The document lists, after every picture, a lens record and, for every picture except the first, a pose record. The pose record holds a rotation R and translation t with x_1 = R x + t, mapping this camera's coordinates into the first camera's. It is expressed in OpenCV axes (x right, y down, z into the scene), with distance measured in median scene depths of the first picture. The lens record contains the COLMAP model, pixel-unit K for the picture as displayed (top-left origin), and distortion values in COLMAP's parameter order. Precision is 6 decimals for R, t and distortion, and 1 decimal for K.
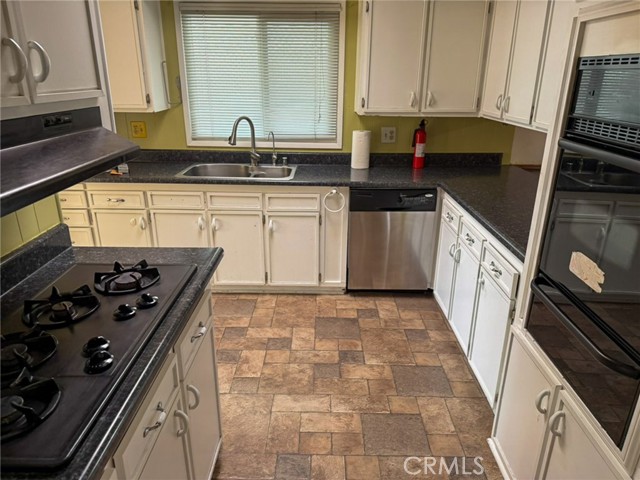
lens RADIAL K [[452.6, 0, 320.0], [0, 452.6, 240.0], [0, 0, 1]] dist [0.091145, -0.101009]
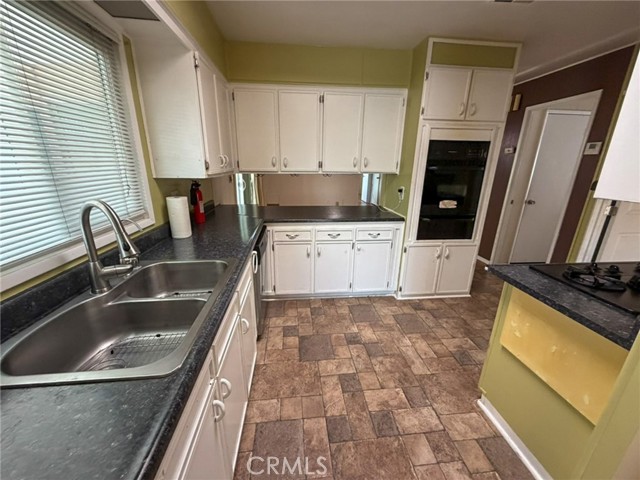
lens RADIAL K [[258.9, 0, 320.0], [0, 258.9, 240.0], [0, 0, 1]] dist [0.021658, 0.000089]
pose [[-0.128007, -0.307849, 0.942785, -0.580563], [0.310260, 0.890462, 0.332890, -0.317601], [-0.941994, 0.335121, -0.018472, 0.985846]]
